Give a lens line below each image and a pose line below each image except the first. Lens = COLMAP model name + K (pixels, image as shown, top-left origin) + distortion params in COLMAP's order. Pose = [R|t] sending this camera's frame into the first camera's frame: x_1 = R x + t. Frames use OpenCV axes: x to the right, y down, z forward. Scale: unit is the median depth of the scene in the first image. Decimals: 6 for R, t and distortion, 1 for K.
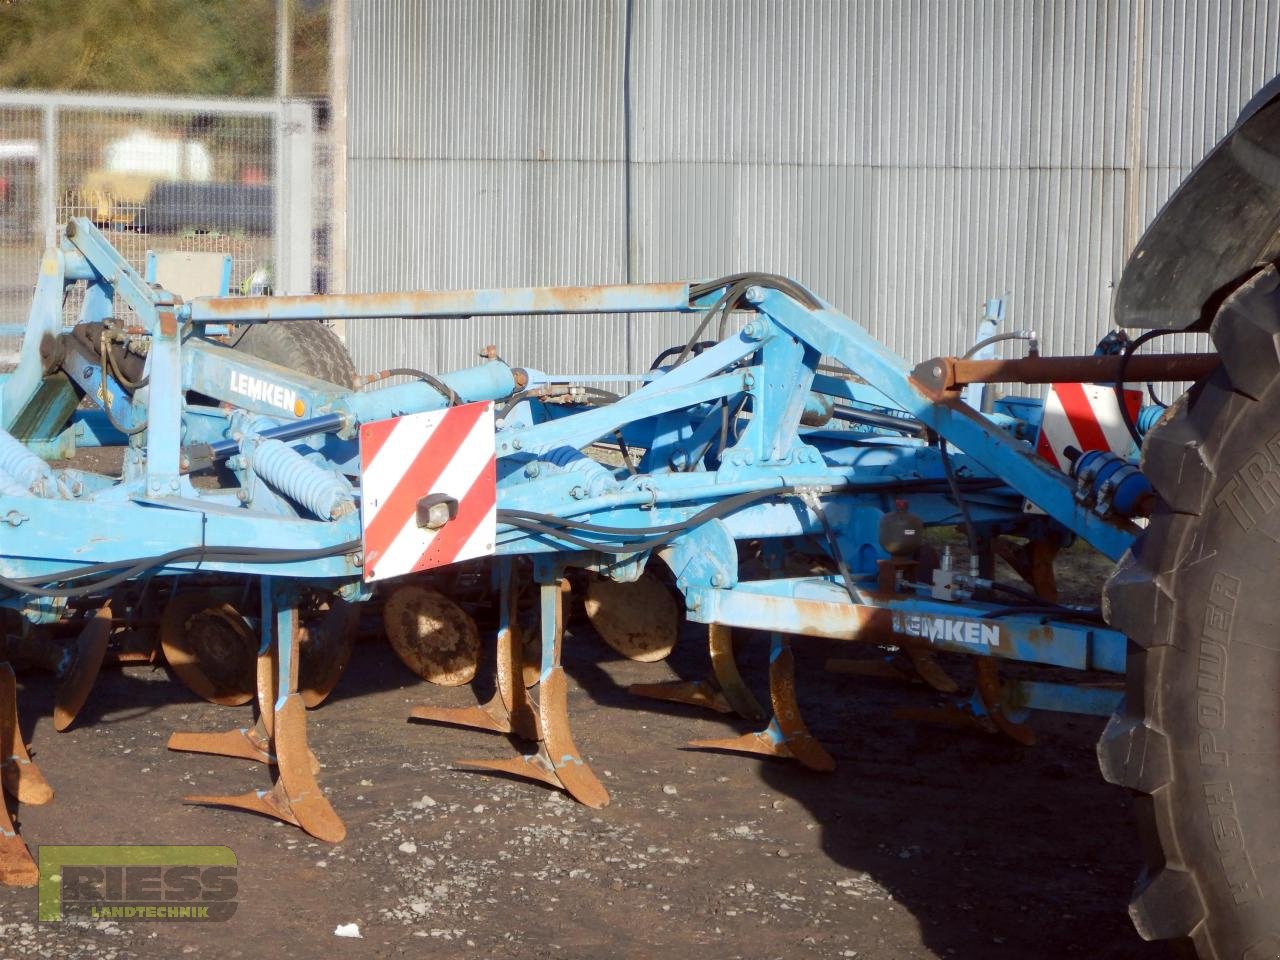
lens RADIAL K [[2503.2, 0, 639.8], [0, 2503.2, 395.1], [0, 0, 1]] dist [-0.015612, 0.143209]
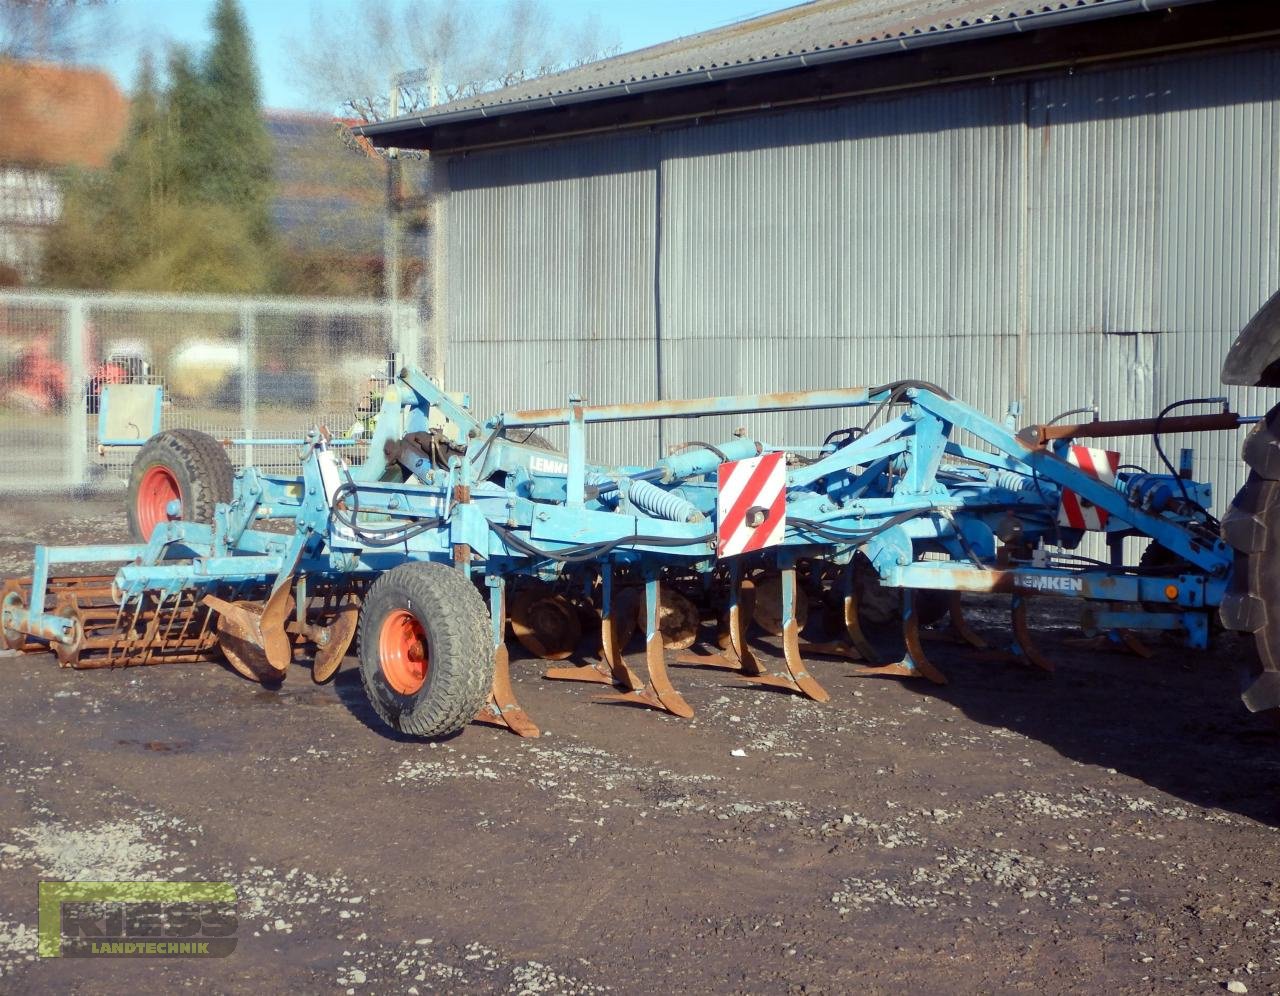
lens RADIAL K [[1923.5, 0, 525.7], [0, 1923.5, 478.5], [0, 0, 1]] dist [-0.026695, 0.077229]
pose [[0.998877, -0.015396, 0.044815, -0.273847], [0.017028, 0.999197, -0.036272, 0.060285], [-0.044221, 0.036994, 0.998337, -0.277085]]
